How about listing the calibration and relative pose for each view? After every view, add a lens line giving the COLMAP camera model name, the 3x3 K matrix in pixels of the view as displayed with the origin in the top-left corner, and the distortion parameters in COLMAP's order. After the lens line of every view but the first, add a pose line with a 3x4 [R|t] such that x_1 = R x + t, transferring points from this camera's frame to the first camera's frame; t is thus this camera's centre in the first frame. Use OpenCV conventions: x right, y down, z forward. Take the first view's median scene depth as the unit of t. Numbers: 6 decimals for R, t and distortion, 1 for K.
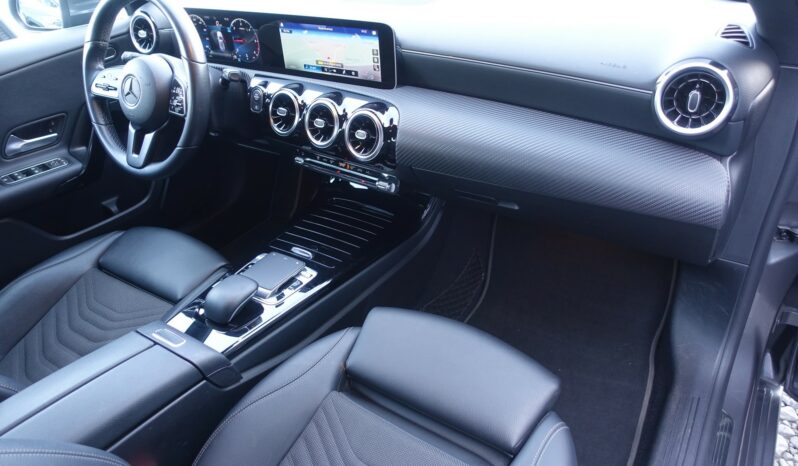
lens RADIAL K [[548.8, 0, 402.3], [0, 548.8, 224.0], [0, 0, 1]] dist [-0.004949, -0.002198]
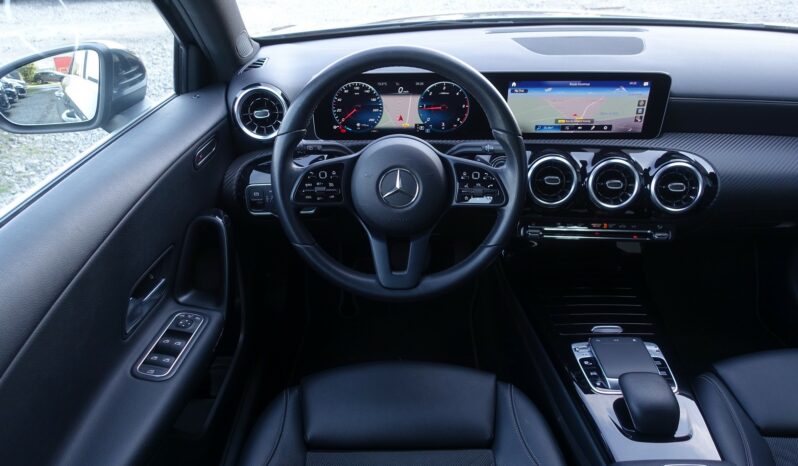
lens RADIAL K [[548.8, 0, 402.3], [0, 548.8, 224.0], [0, 0, 1]] dist [-0.004949, -0.002198]
pose [[0.841182, -0.217643, 0.495020, -0.879037], [0.244589, 0.969568, 0.010658, -0.208256], [-0.482275, 0.112111, 0.868816, 0.366155]]
